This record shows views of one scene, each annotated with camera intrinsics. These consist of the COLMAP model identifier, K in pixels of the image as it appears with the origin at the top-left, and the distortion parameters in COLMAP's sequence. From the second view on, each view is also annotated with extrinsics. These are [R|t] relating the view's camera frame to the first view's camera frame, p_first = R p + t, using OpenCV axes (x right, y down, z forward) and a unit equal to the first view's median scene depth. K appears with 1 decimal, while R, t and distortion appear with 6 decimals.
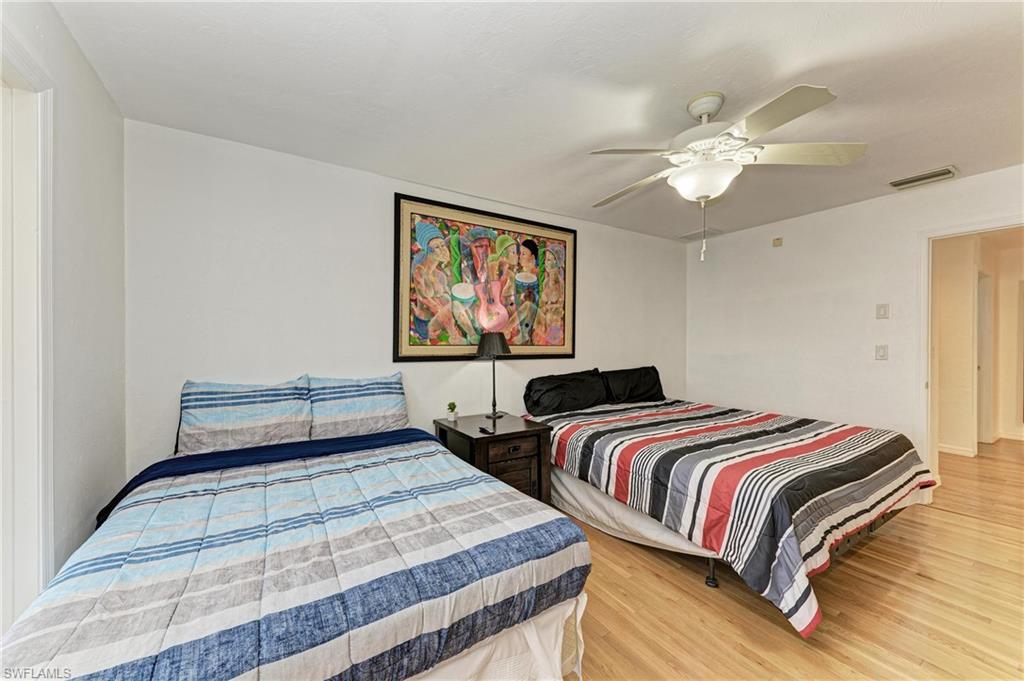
lens RADIAL K [[396.6, 0, 508.5], [0, 396.6, 346.1], [0, 0, 1]] dist [0.013745, 0.000347]
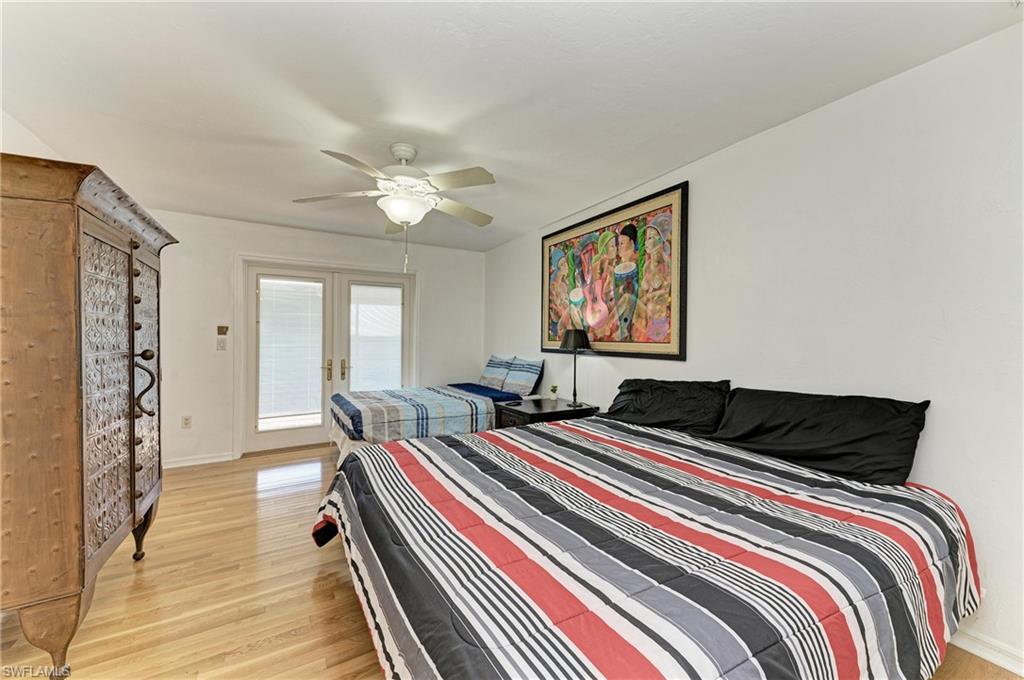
lens RADIAL K [[396.6, 0, 520.7], [0, 396.6, 337.0], [0, 0, 1]] dist [0.013745, 0.000347]
pose [[-0.034276, -0.002049, -0.999410, 0.986956], [-0.009589, 0.999953, -0.001721, -0.009775], [0.999366, 0.009525, -0.034294, 0.808732]]
